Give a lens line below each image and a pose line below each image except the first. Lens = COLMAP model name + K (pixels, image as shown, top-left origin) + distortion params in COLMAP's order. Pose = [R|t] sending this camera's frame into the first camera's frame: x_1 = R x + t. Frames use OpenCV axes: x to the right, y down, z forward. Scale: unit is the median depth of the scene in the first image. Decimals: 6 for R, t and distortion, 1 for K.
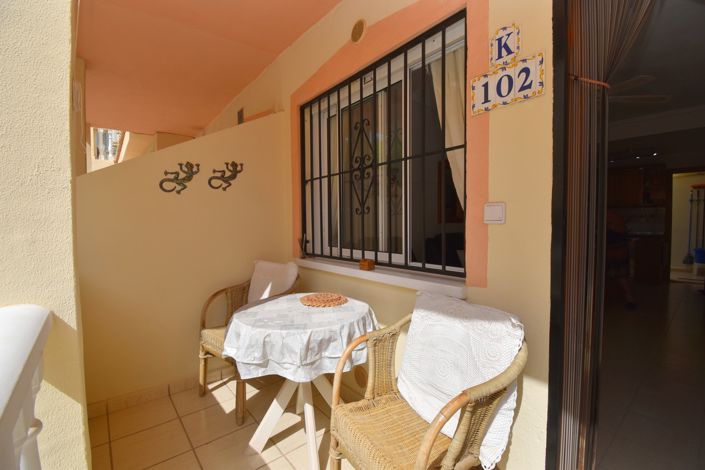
lens RADIAL K [[310.9, 0, 353.9], [0, 310.9, 231.5], [0, 0, 1]] dist [0.023151, -0.025742]
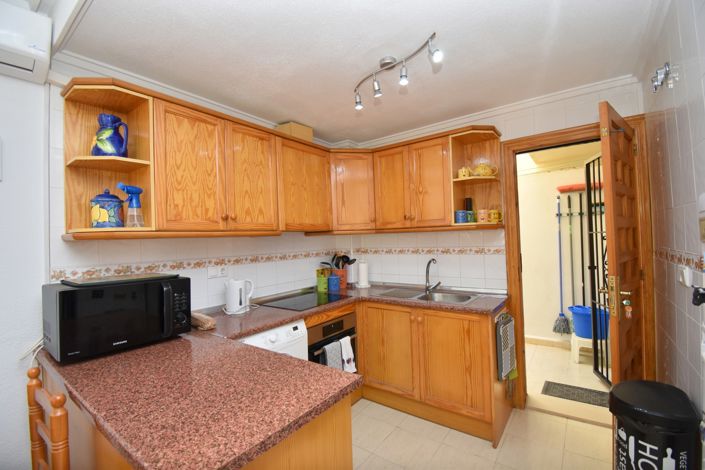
lens RADIAL K [[310.9, 0, 353.9], [0, 310.9, 231.5], [0, 0, 1]] dist [0.023151, -0.025742]
pose [[0.969108, -0.024498, 0.245416, 0.617560], [0.038812, 0.997805, -0.053659, -0.056751], [-0.243562, 0.061526, 0.967932, 0.563107]]
